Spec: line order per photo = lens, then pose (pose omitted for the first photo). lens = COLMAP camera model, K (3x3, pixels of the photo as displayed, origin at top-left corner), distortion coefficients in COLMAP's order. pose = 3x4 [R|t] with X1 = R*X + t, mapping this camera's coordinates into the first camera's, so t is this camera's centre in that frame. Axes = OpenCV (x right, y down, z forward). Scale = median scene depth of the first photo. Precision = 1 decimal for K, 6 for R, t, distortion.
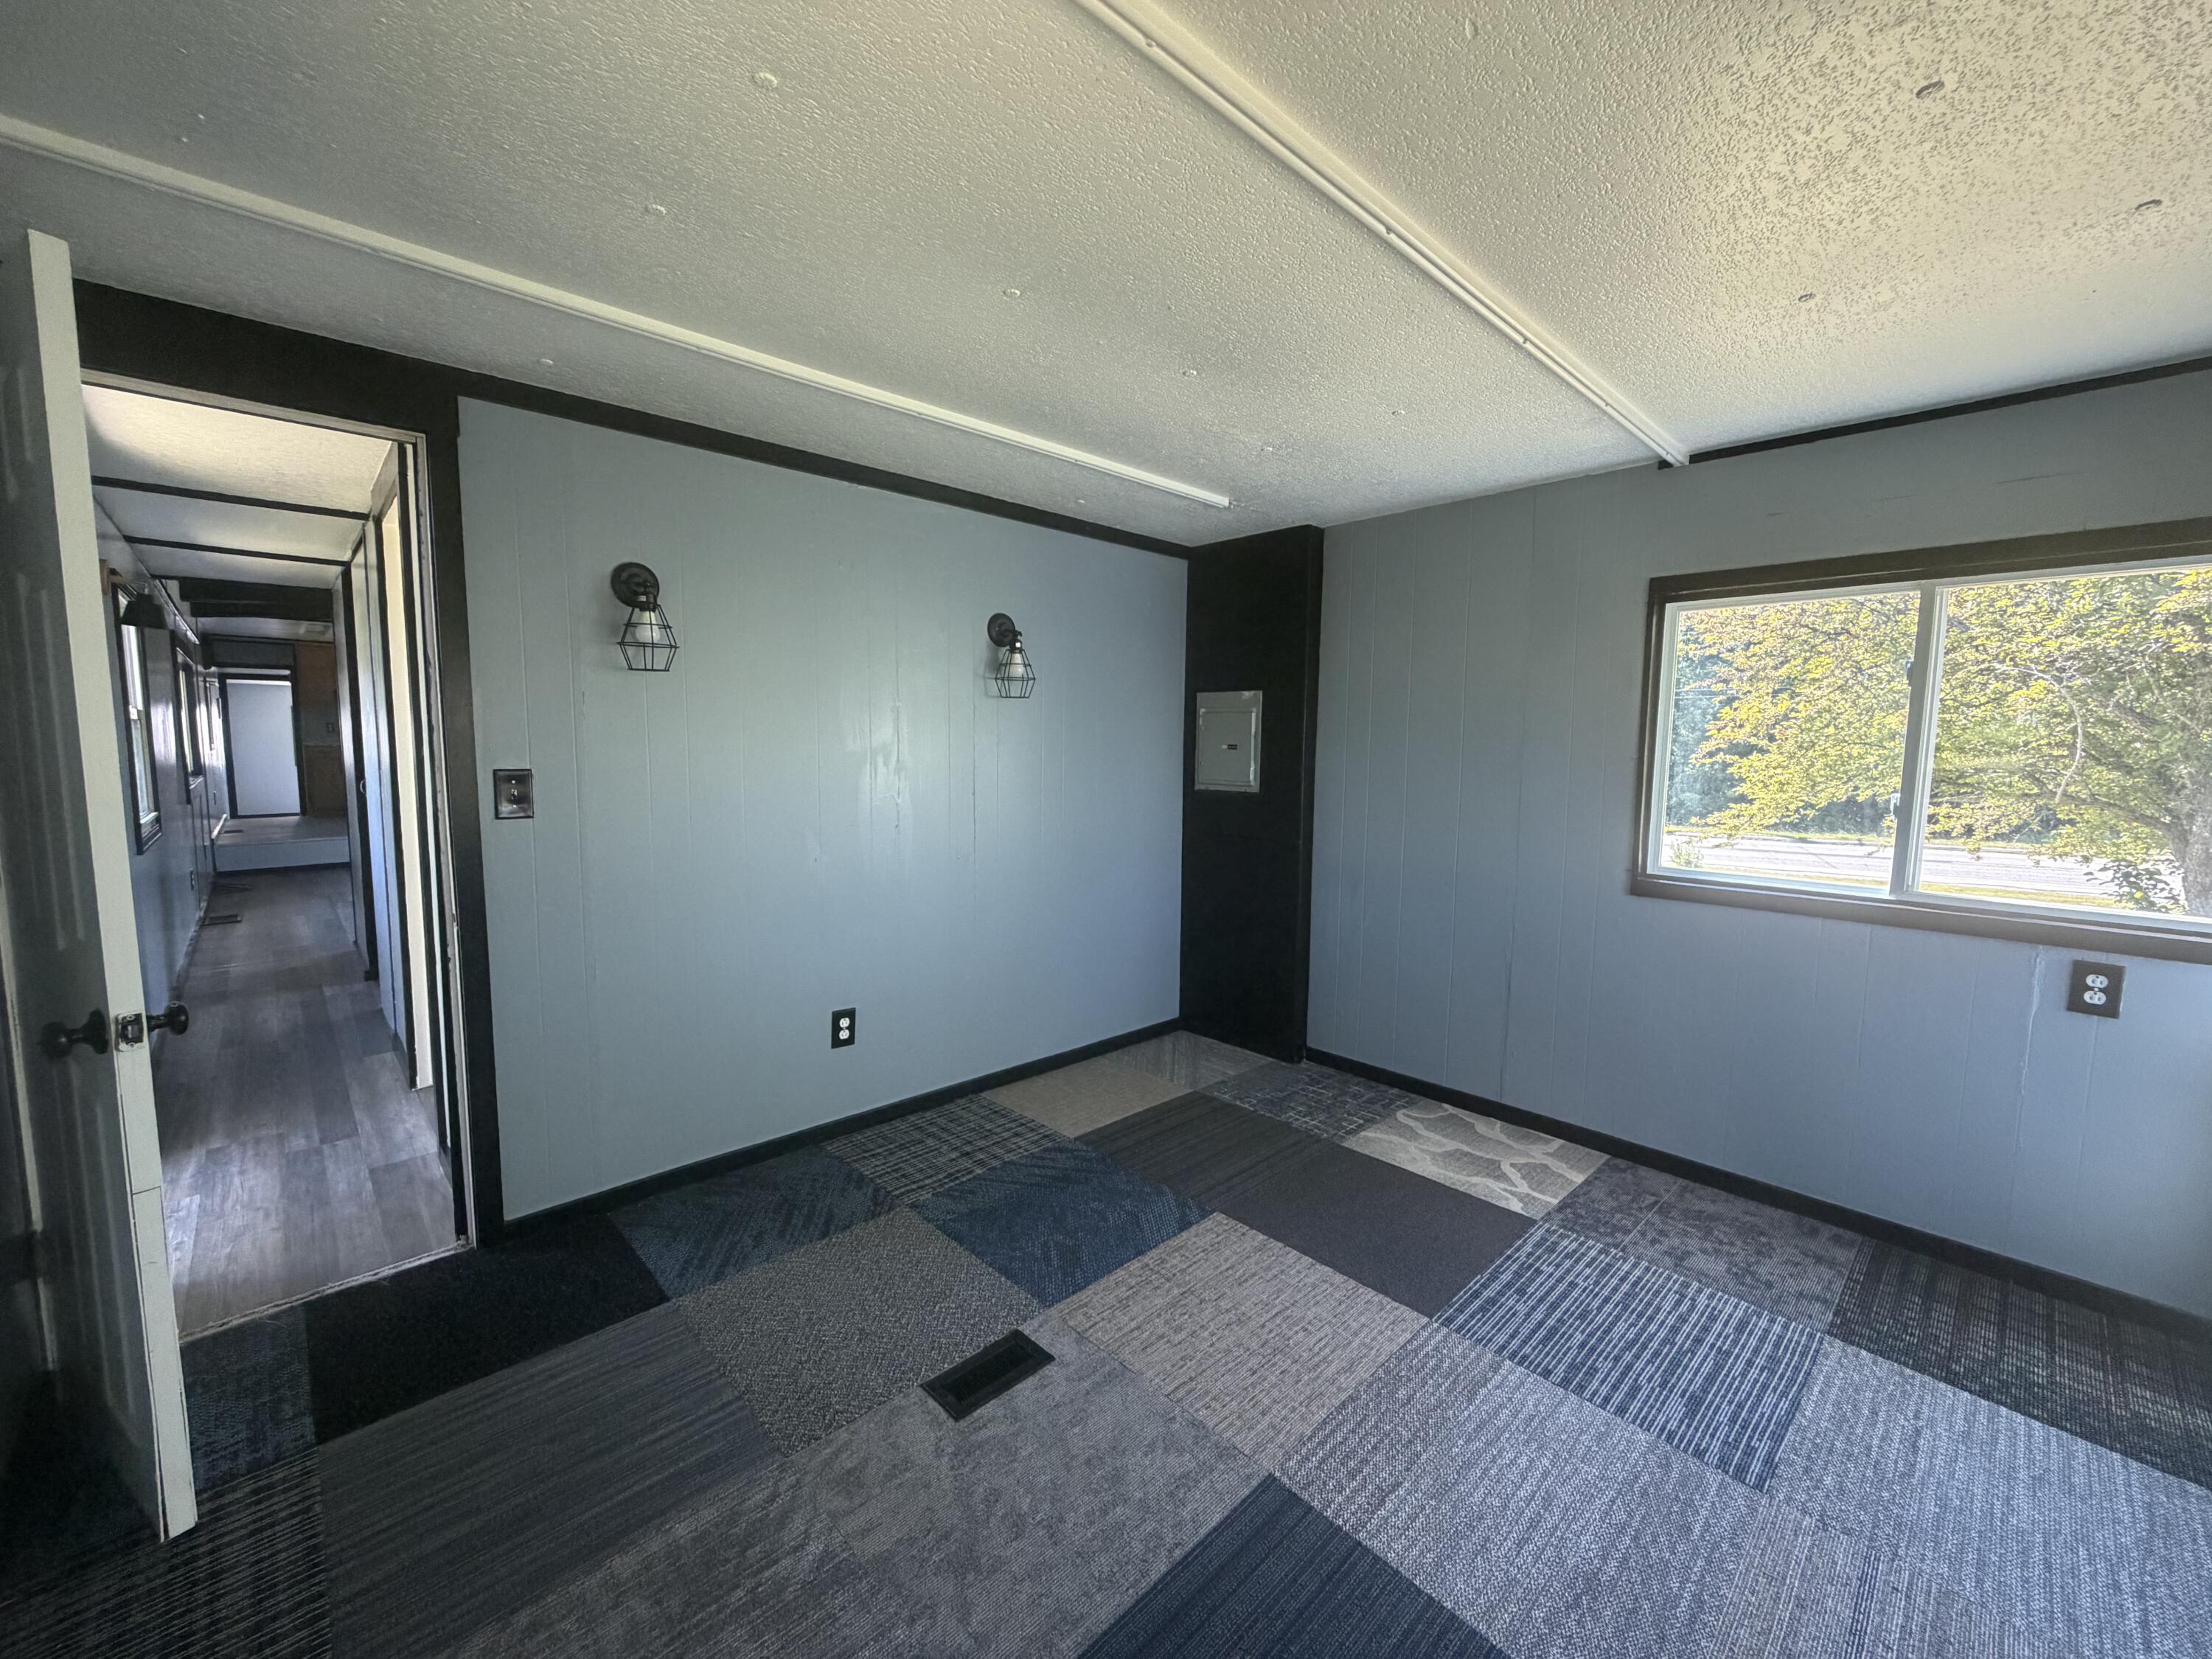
lens RADIAL K [[881.2, 0, 1098.9], [0, 881.2, 827.8], [0, 0, 1]] dist [0.000827, -0.000281]
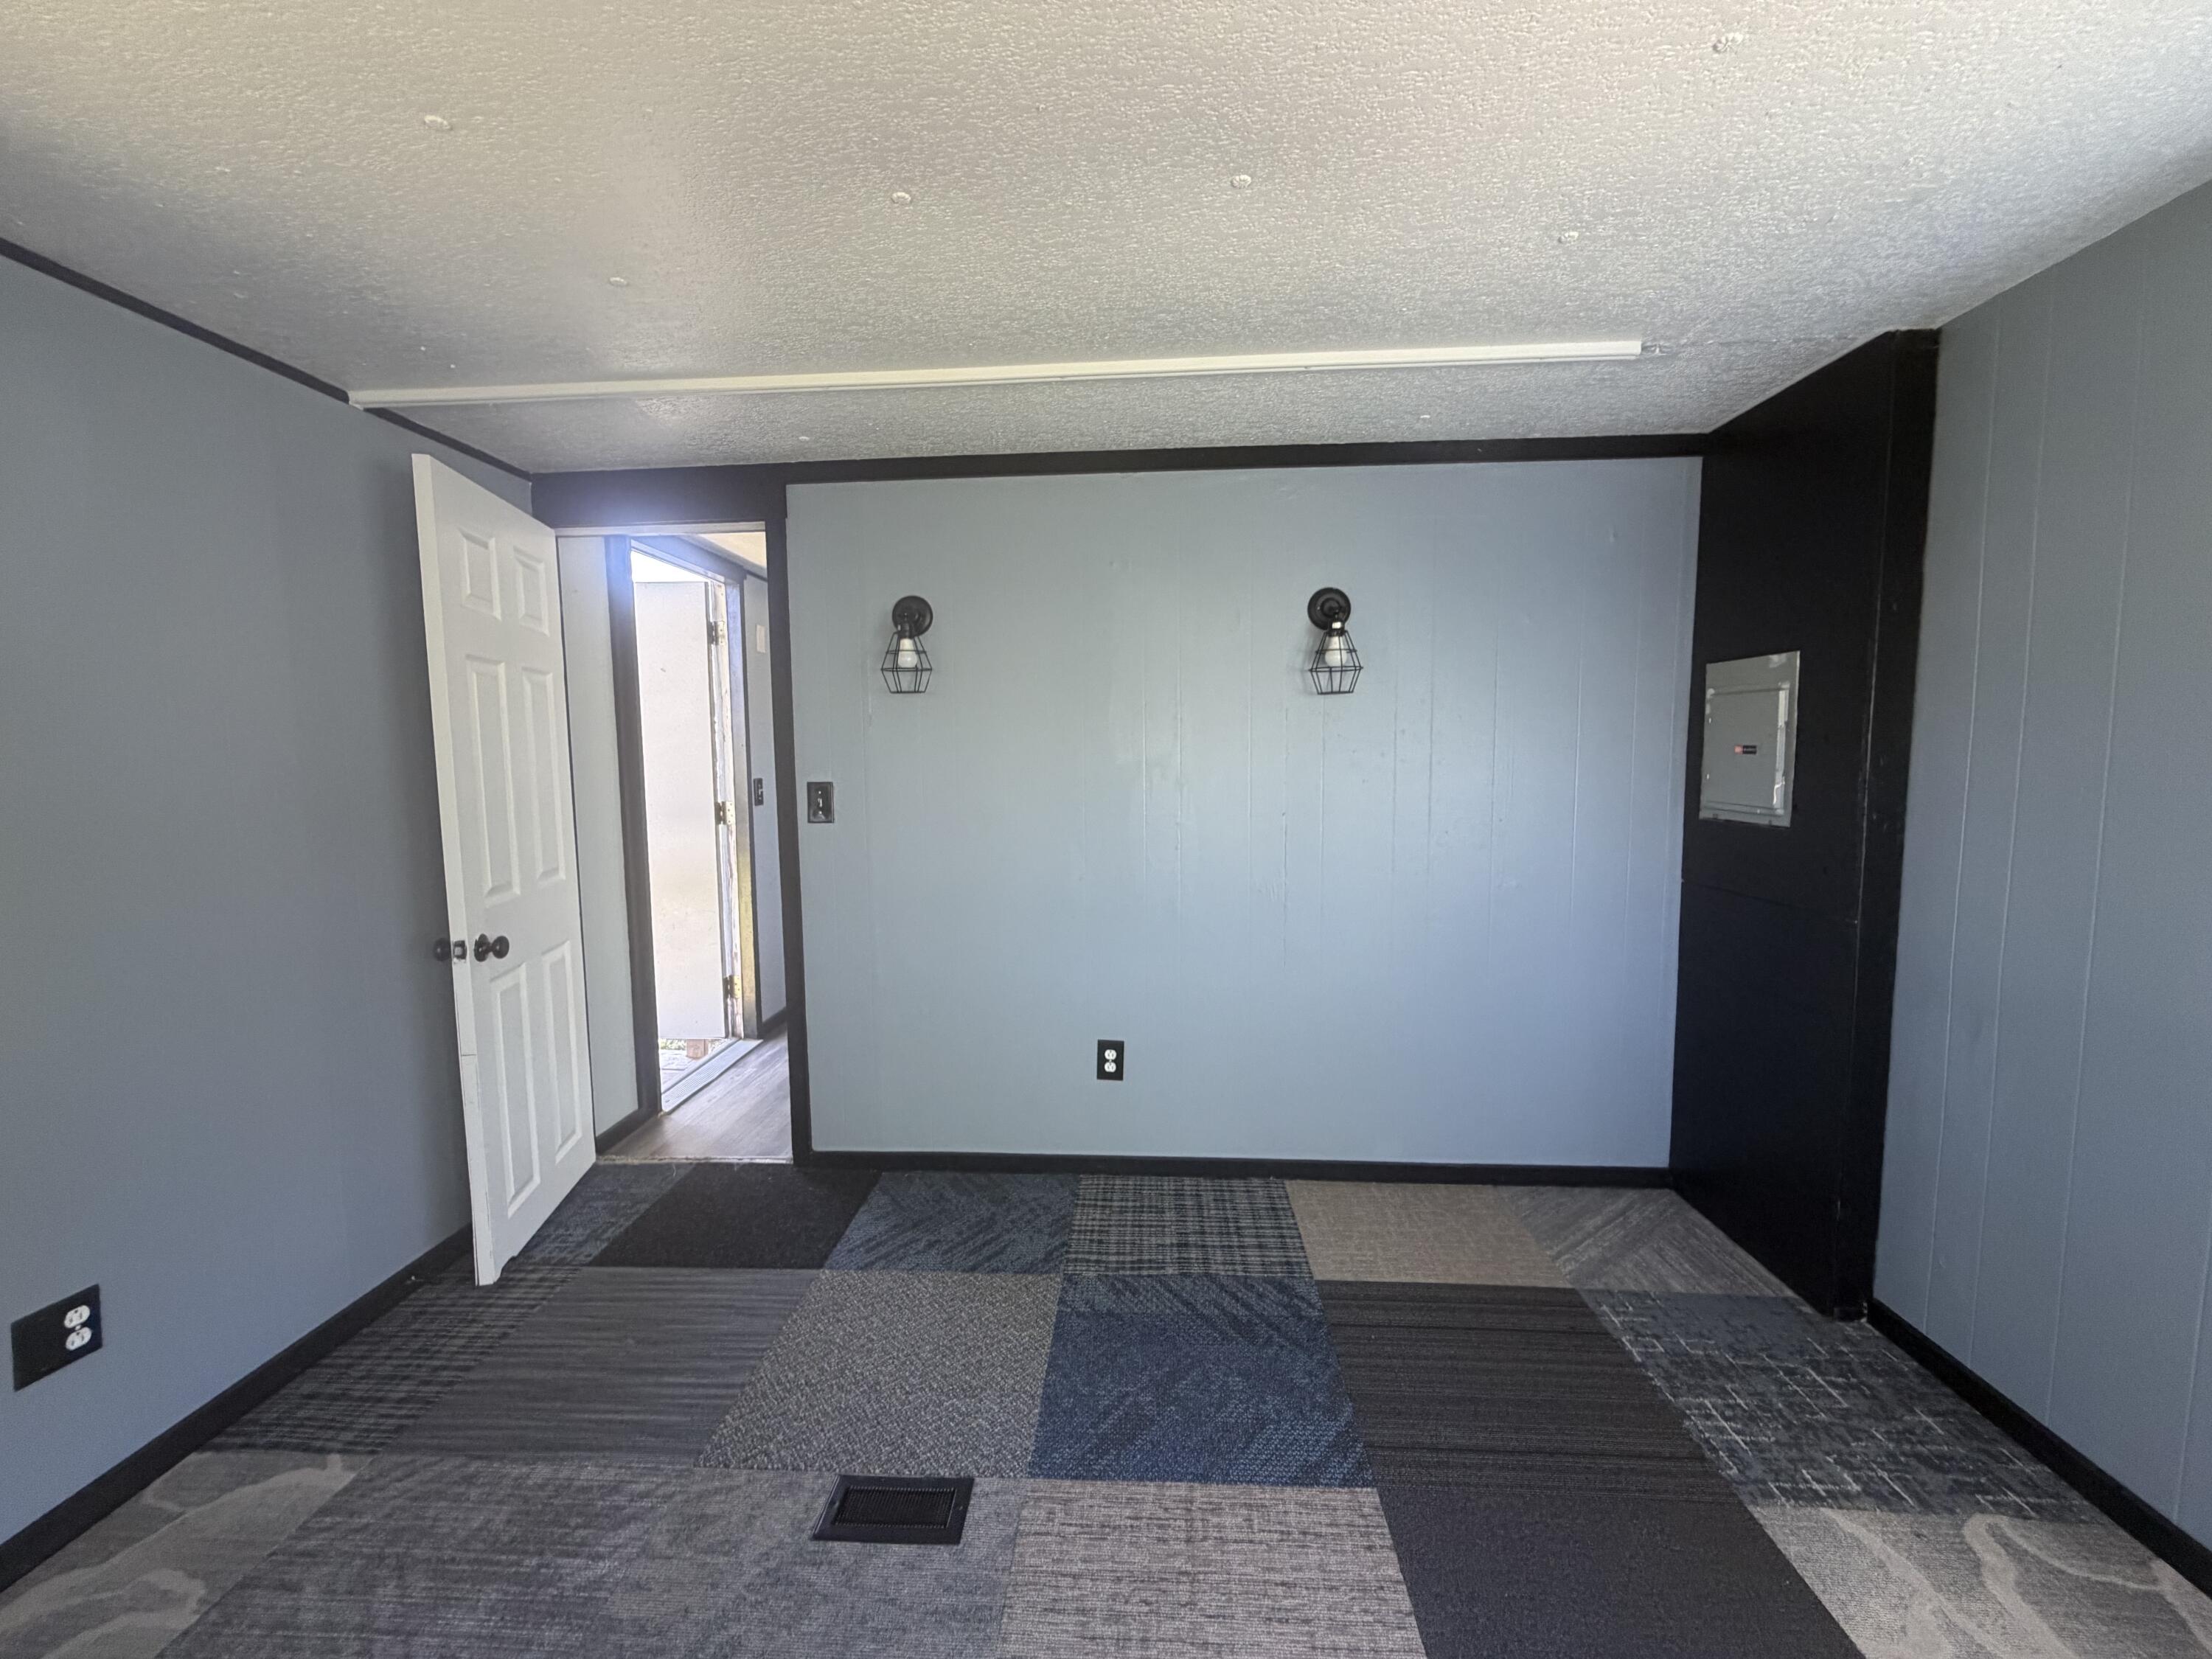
lens RADIAL K [[881.2, 0, 1102.5], [0, 881.2, 827.7], [0, 0, 1]] dist [0.000827, -0.000281]
pose [[0.684396, 0.046863, -0.727603, 0.438591], [-0.050840, 0.998571, 0.016494, -0.039690], [0.727336, 0.025703, 0.685800, 0.408449]]
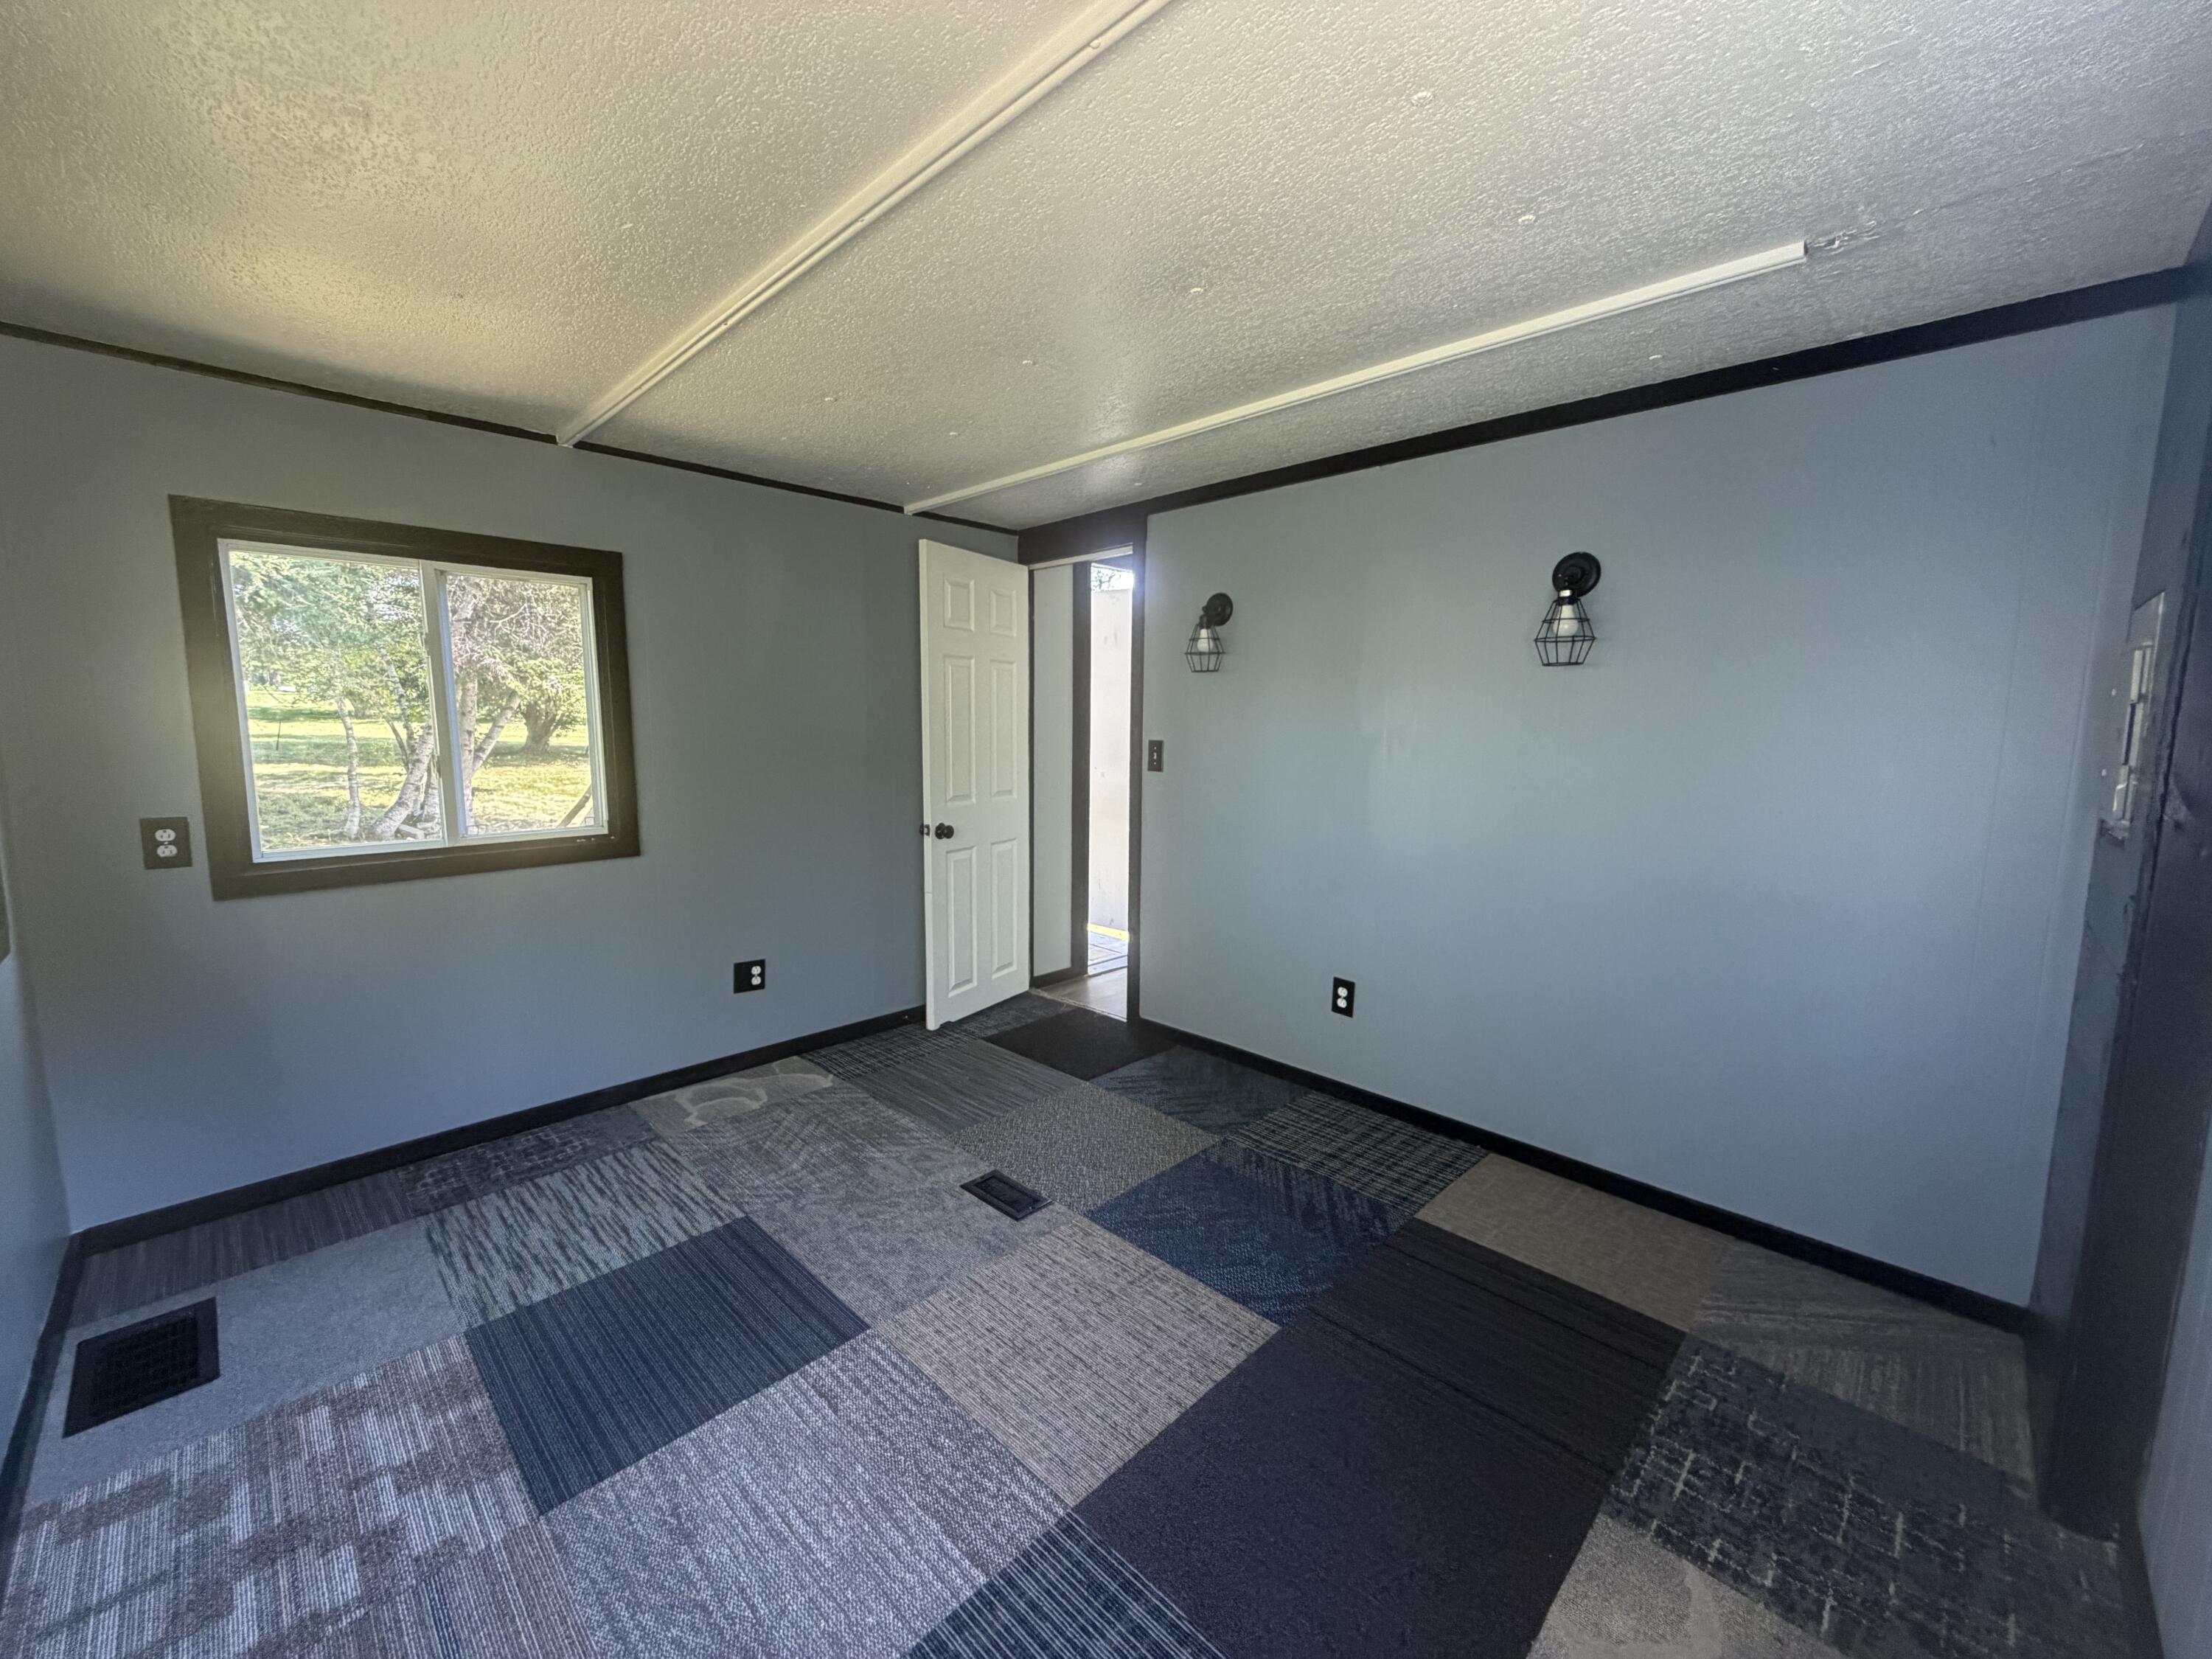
lens RADIAL K [[881.2, 0, 1107.2], [0, 881.2, 827.6], [0, 0, 1]] dist [0.000827, -0.000281]
pose [[0.037216, 0.109020, -0.993343, 0.847084], [-0.104391, 0.989017, 0.104634, -0.062386], [0.993840, 0.099802, 0.048188, 0.765502]]
